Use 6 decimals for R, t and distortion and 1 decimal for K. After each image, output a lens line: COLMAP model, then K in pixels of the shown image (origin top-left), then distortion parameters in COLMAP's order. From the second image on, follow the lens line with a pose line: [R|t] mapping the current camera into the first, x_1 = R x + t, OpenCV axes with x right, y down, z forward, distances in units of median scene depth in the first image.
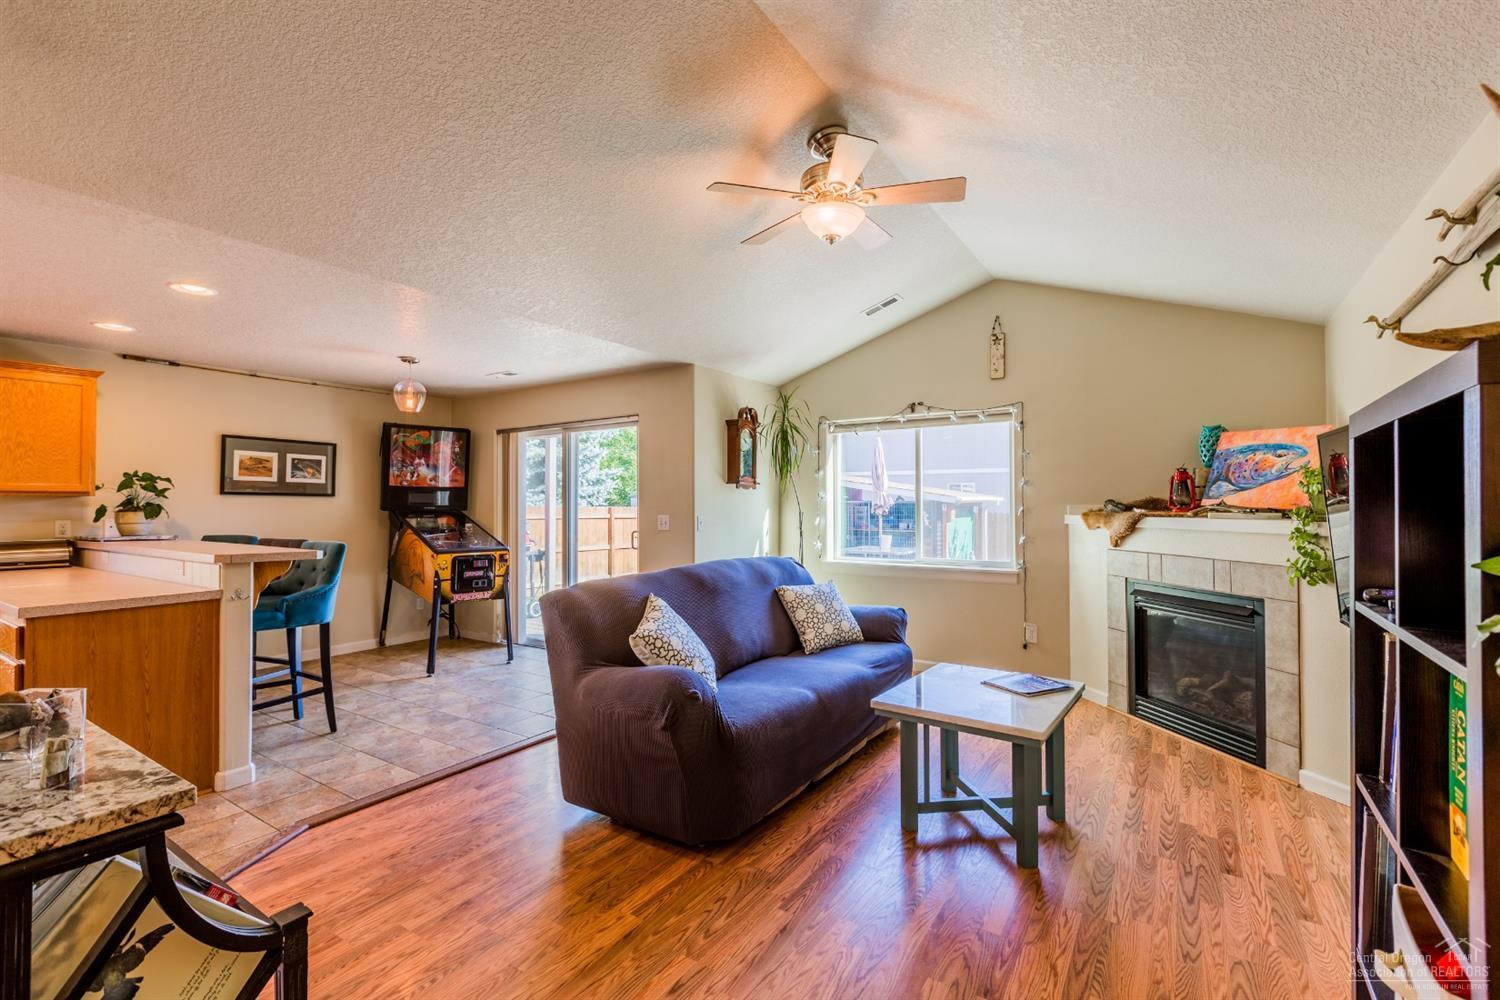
lens RADIAL K [[670.1, 0, 743.7], [0, 670.1, 493.0], [0, 0, 1]] dist [0.000947, -0.000667]
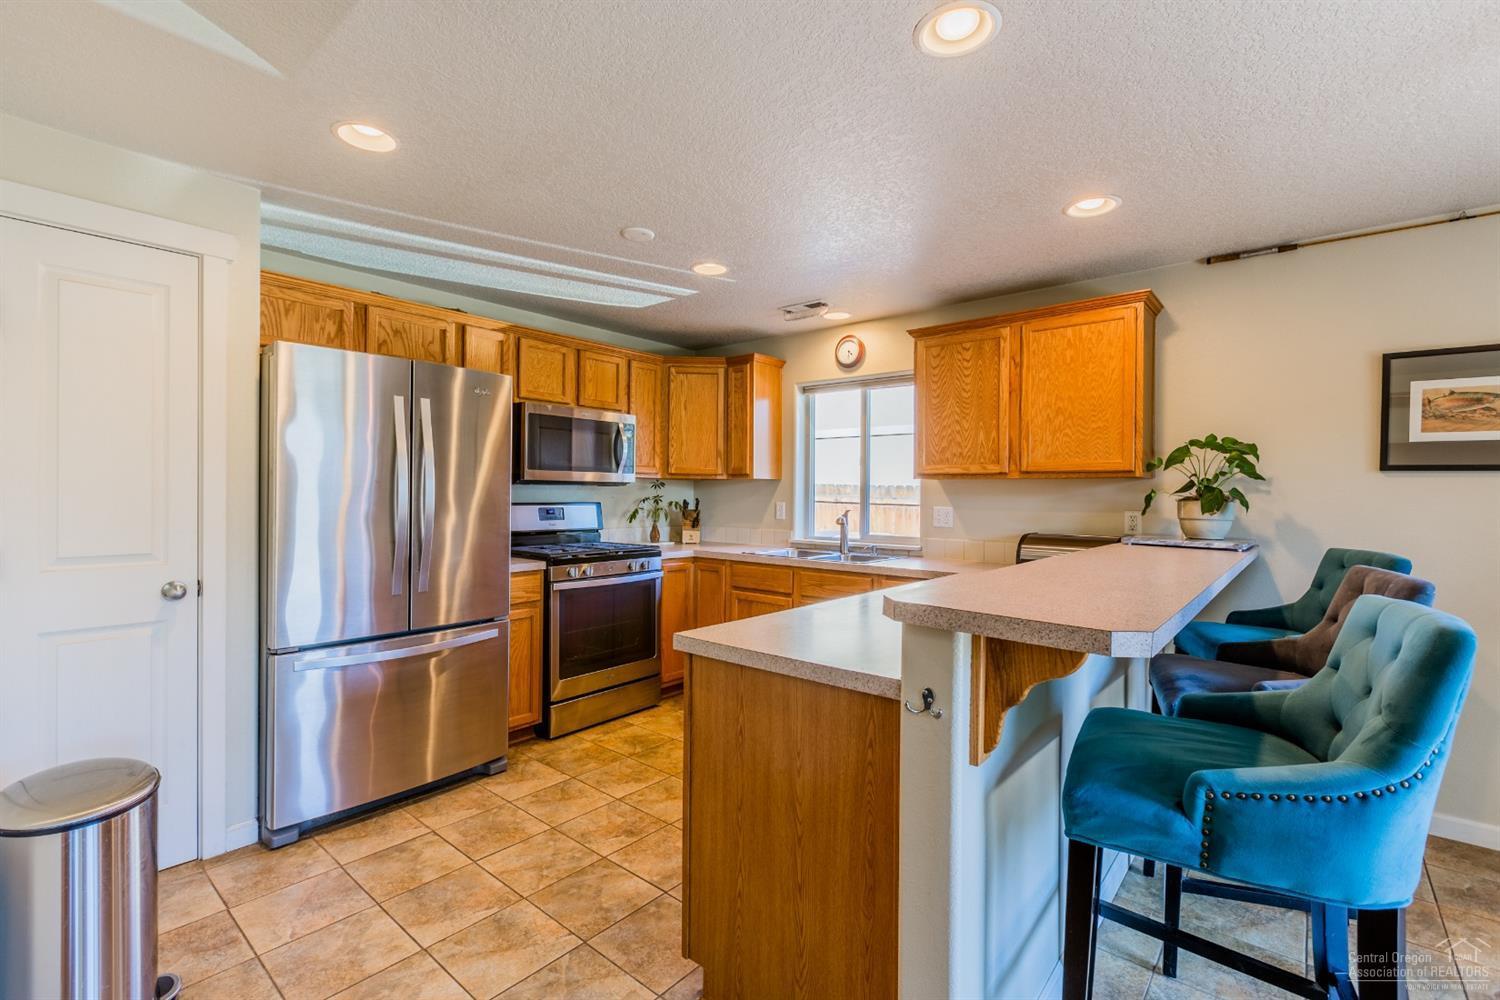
lens RADIAL K [[670.1, 0, 743.7], [0, 670.1, 493.0], [0, 0, 1]] dist [0.000947, -0.000667]
pose [[-0.119670, 0.000061, -0.992814, -0.229398], [0.008101, 0.999967, -0.000915, 0.017010], [0.992781, -0.008152, -0.119666, 0.632286]]
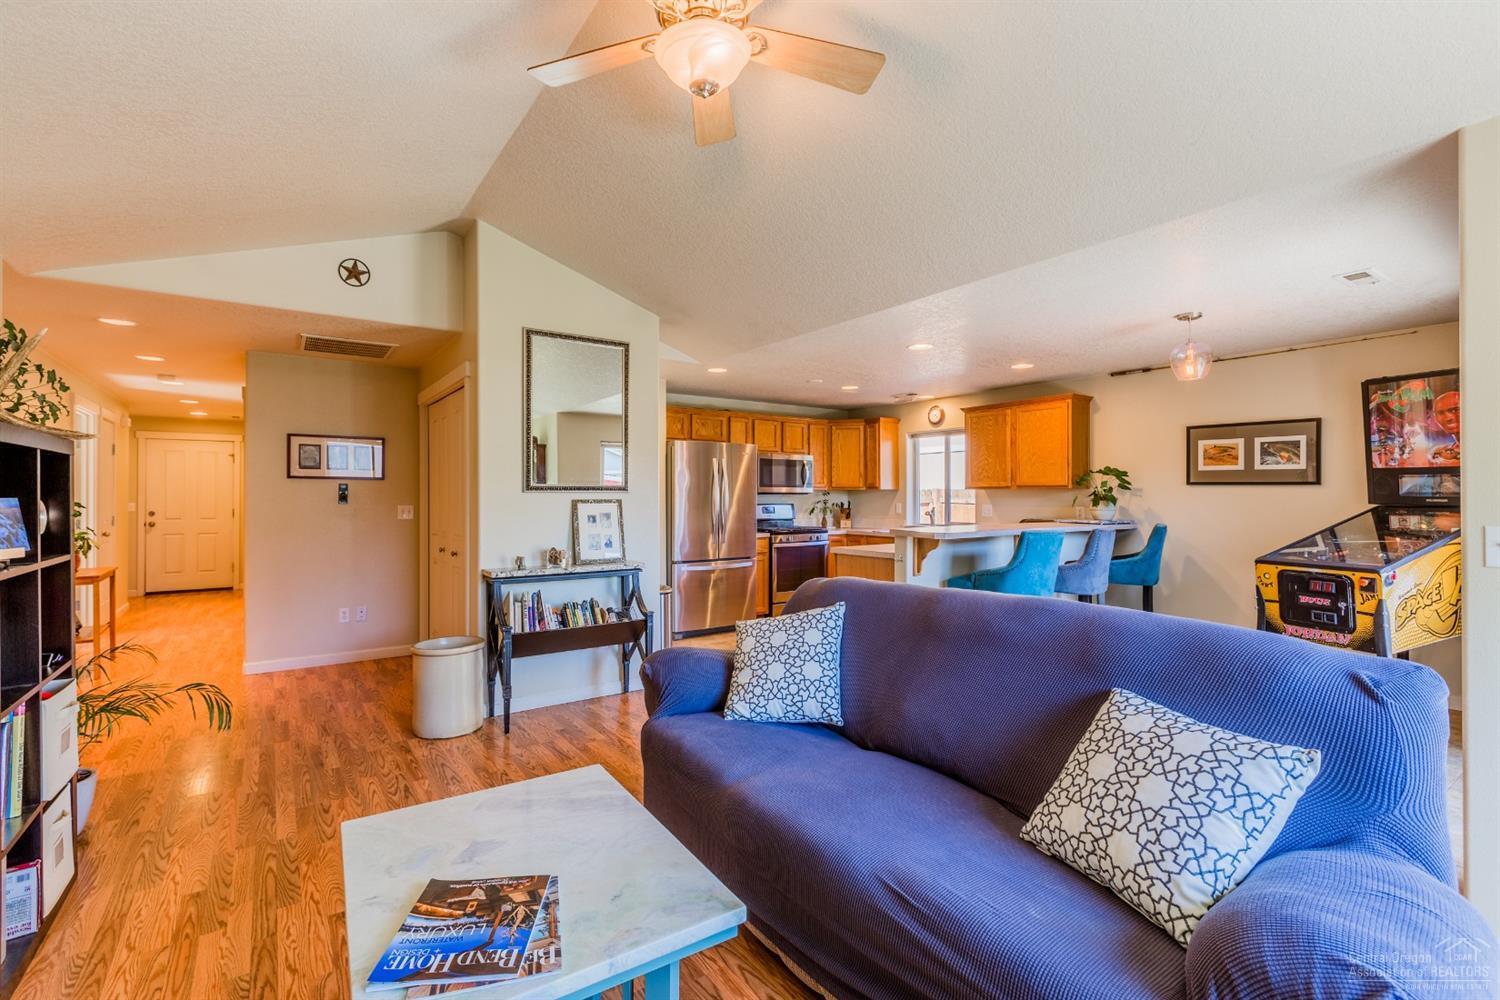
lens RADIAL K [[670.1, 0, 743.7], [0, 670.1, 493.0], [0, 0, 1]] dist [0.000947, -0.000667]
pose [[-0.366620, -0.002328, -0.930368, 0.468375], [0.016126, 0.999831, -0.008856, 0.013529], [0.930231, -0.018250, -0.366521, 0.819576]]
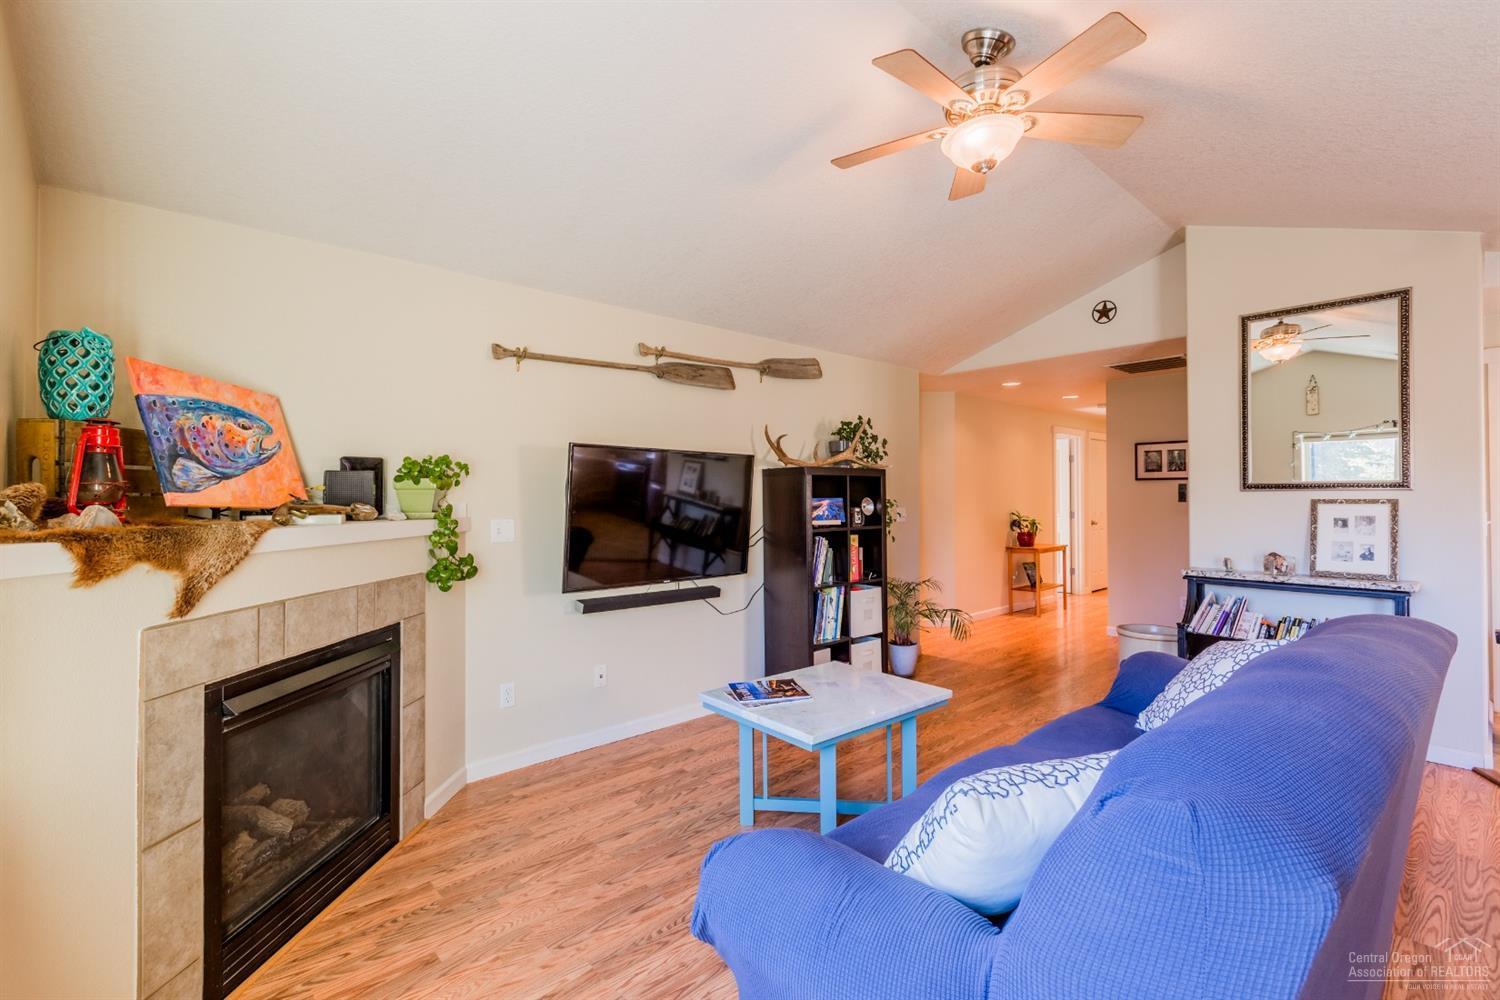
lens RADIAL K [[670.1, 0, 743.7], [0, 670.1, 493.0], [0, 0, 1]] dist [0.000947, -0.000667]
pose [[-0.967720, 0.008205, 0.251894, 0.137087], [0.002813, 0.999759, -0.021761, 0.018744], [-0.252012, -0.020350, -0.967510, 1.191506]]
